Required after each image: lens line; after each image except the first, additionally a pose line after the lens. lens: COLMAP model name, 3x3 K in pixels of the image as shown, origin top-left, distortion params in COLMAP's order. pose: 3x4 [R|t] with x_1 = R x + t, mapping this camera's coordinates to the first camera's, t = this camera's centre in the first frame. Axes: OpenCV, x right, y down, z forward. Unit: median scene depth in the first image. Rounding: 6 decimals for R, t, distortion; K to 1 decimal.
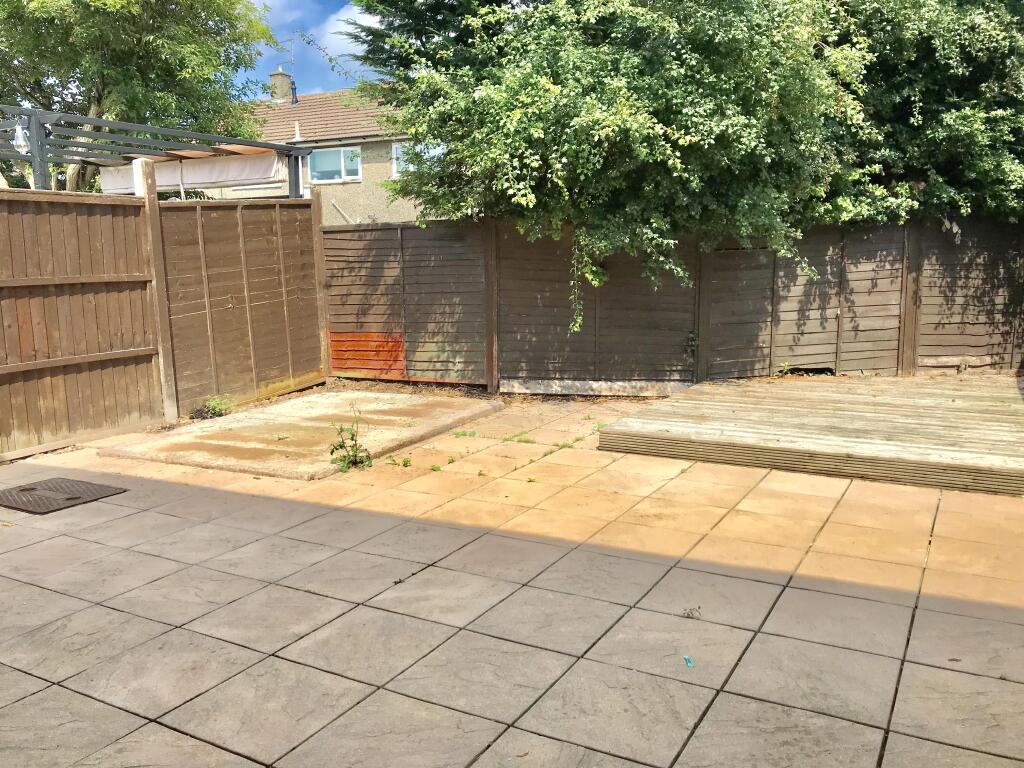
lens RADIAL K [[787.9, 0, 561.9], [0, 787.9, 385.6], [0, 0, 1]] dist [0.111259, -0.106423]
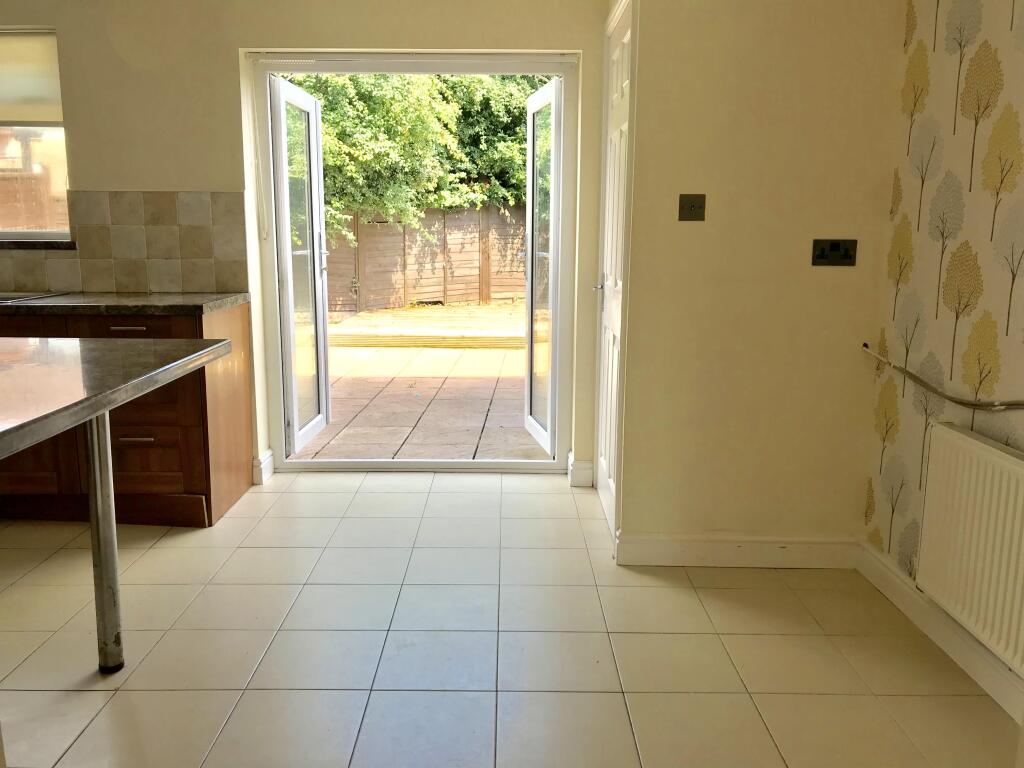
lens RADIAL K [[843.7, 0, 509.3], [0, 843.7, 380.8], [0, 0, 1]] dist [0.002493, 0.003658]
pose [[0.890735, -0.062482, 0.450208, -0.305716], [0.045156, 0.997771, 0.049135, 0.061238], [-0.452274, -0.023437, 0.891571, -0.547439]]
